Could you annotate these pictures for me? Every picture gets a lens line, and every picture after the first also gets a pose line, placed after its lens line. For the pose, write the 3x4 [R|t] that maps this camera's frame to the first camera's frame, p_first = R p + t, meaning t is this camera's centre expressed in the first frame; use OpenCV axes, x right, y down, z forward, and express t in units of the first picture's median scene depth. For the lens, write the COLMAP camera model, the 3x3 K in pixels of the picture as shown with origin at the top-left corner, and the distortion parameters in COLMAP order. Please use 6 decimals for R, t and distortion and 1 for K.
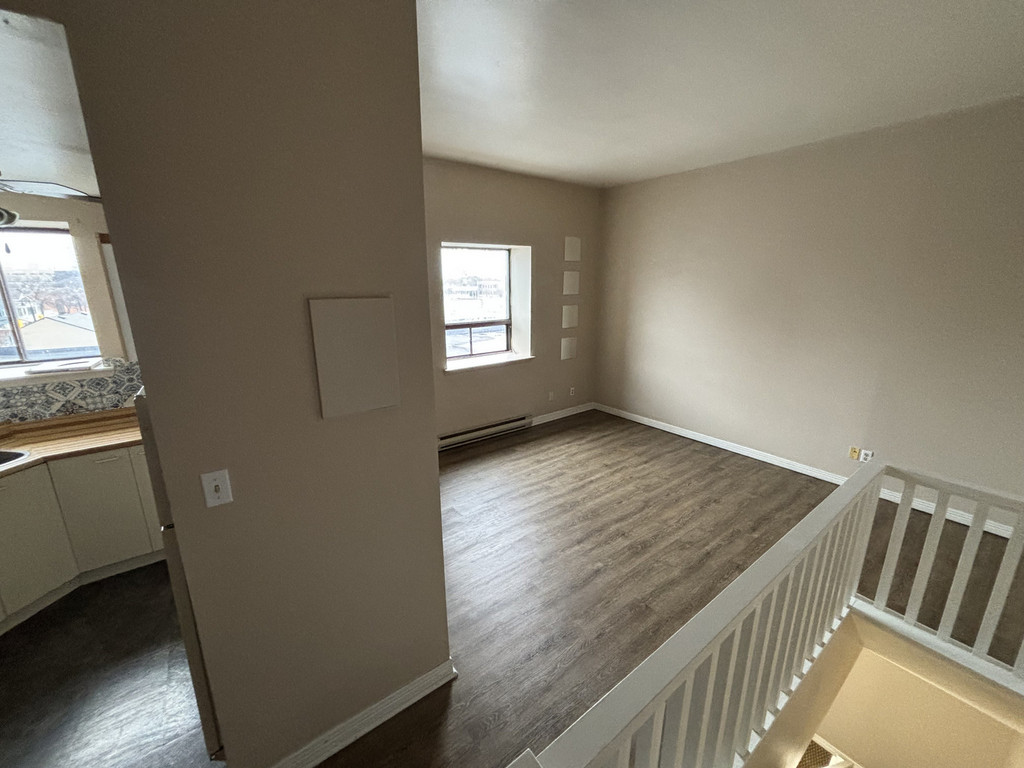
lens RADIAL K [[413.7, 0, 506.1], [0, 413.7, 383.6], [0, 0, 1]] dist [0.012123, -0.000859]
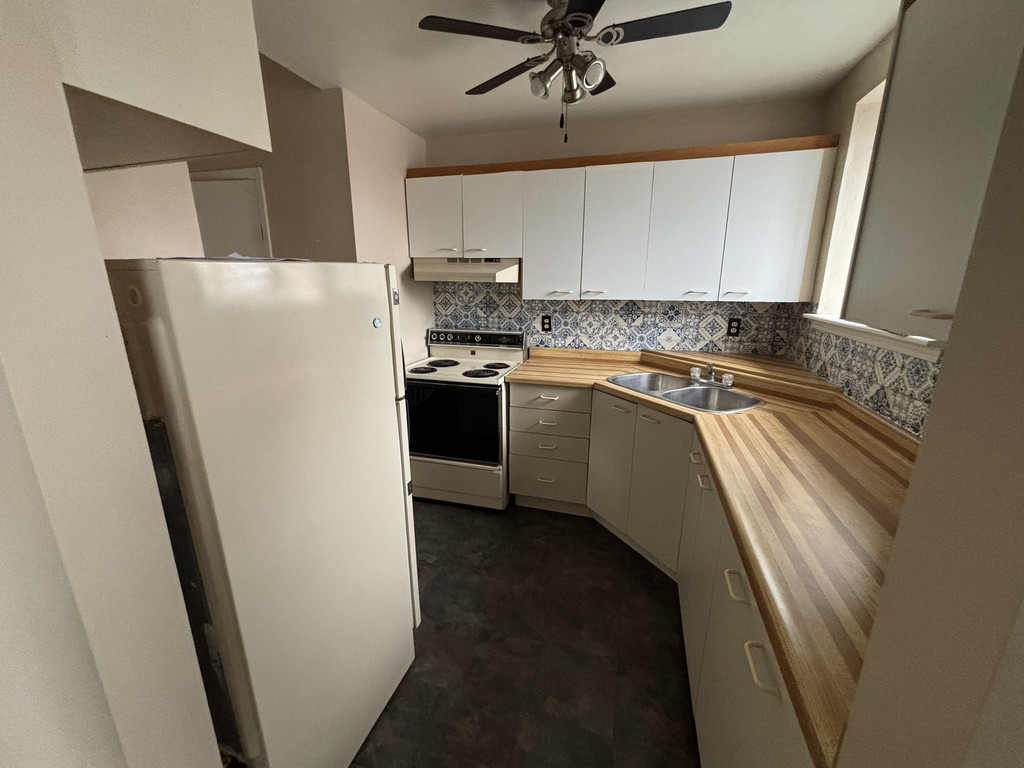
lens RADIAL K [[413.7, 0, 518.3], [0, 413.7, 383.2], [0, 0, 1]] dist [0.012123, -0.000859]
pose [[-0.795781, 0.155714, -0.585222, -0.341099], [-0.145561, 0.888861, 0.434439, -0.122155], [0.587830, 0.430904, -0.684673, 1.038821]]
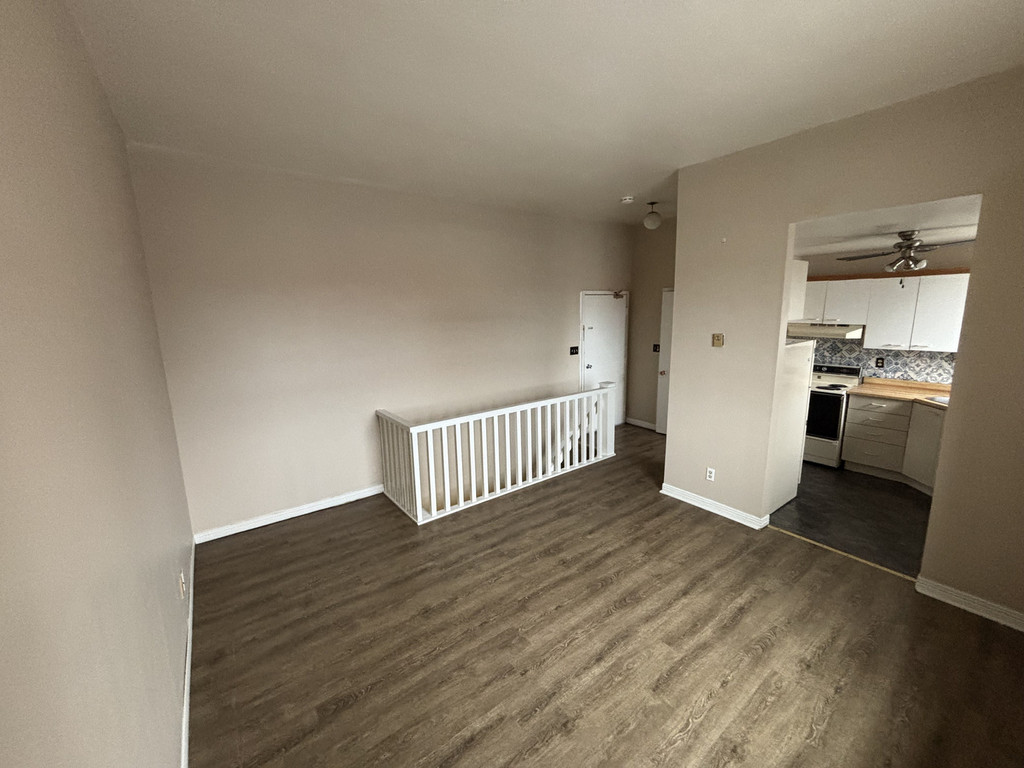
lens RADIAL K [[413.7, 0, 513.4], [0, 413.7, 378.2], [0, 0, 1]] dist [0.012123, -0.000859]
pose [[-0.999675, 0.023684, -0.009388, 0.419824], [0.017801, 0.912964, 0.407652, -0.449806], [0.018226, 0.407352, -0.913089, 1.793415]]
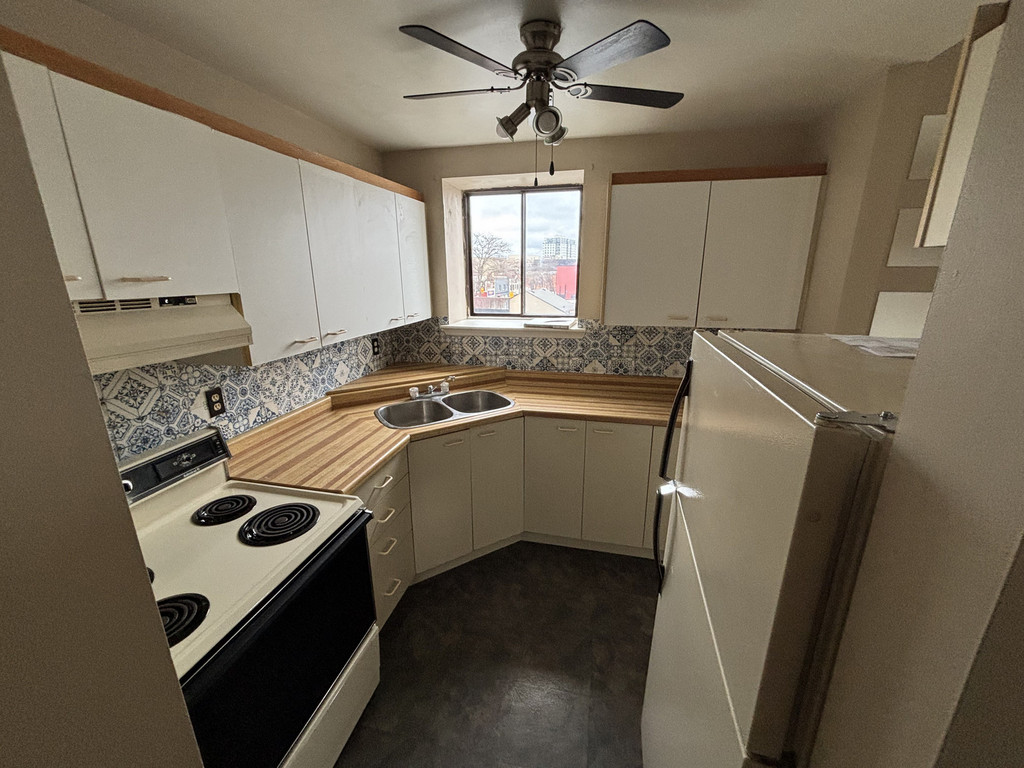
lens RADIAL K [[413.7, 0, 501.9], [0, 413.7, 383.7], [0, 0, 1]] dist [0.012123, -0.000859]
pose [[0.635403, 0.205945, -0.744211, -0.338211], [-0.187390, 0.976093, 0.110122, 0.013041], [0.749098, 0.069486, 0.658804, 0.253810]]
